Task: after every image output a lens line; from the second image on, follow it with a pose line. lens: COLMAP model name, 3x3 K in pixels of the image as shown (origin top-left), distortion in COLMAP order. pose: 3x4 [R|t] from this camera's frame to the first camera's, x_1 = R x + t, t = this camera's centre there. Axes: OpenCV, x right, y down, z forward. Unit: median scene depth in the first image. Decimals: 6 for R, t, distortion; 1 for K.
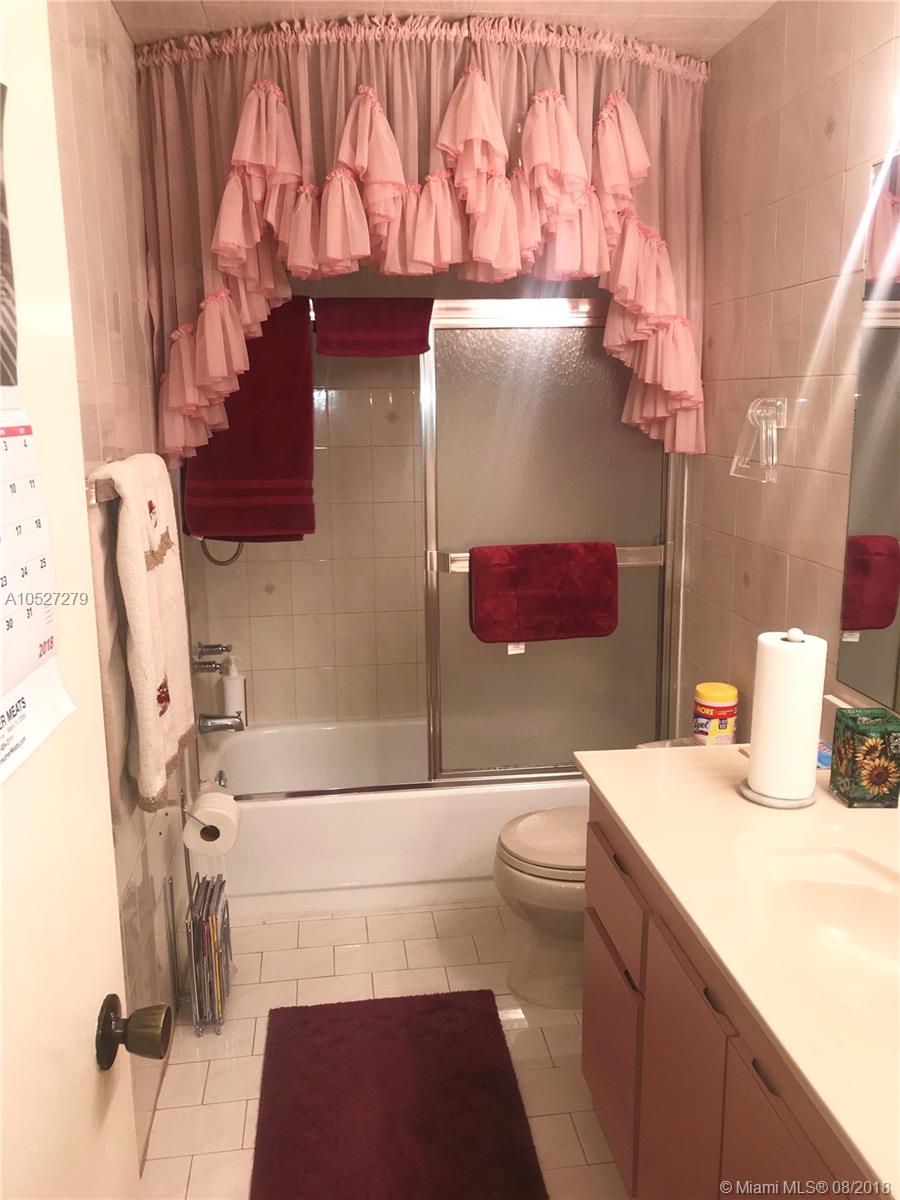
lens RADIAL K [[959.5, 0, 444.9], [0, 959.5, 598.9], [0, 0, 1]] dist [0.010135, -0.048092]
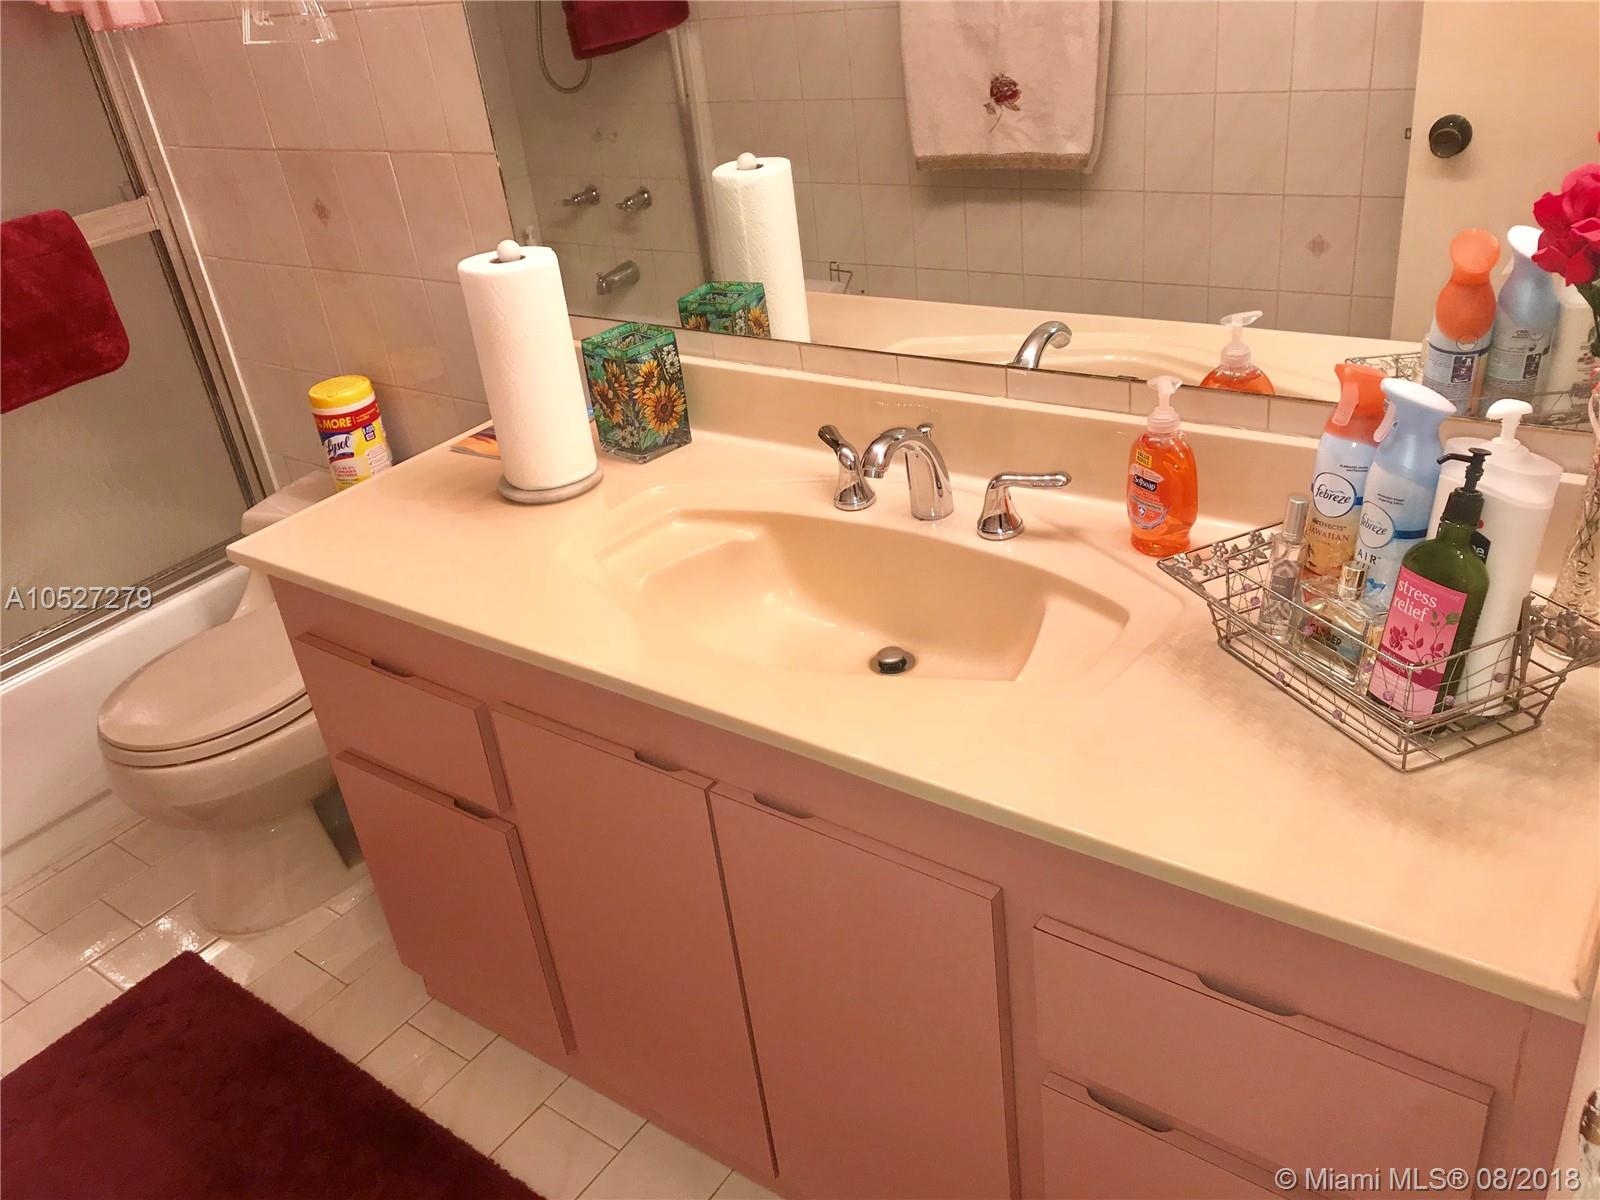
lens RADIAL K [[1279.3, 0, 802.7], [0, 1279.3, 595.4], [0, 0, 1]] dist [0.010135, -0.048092]
pose [[0.680354, -0.413767, 0.604909, -0.107204], [0.246103, 0.906439, 0.343221, -0.000891], [-0.690327, -0.084642, 0.718529, 0.142151]]
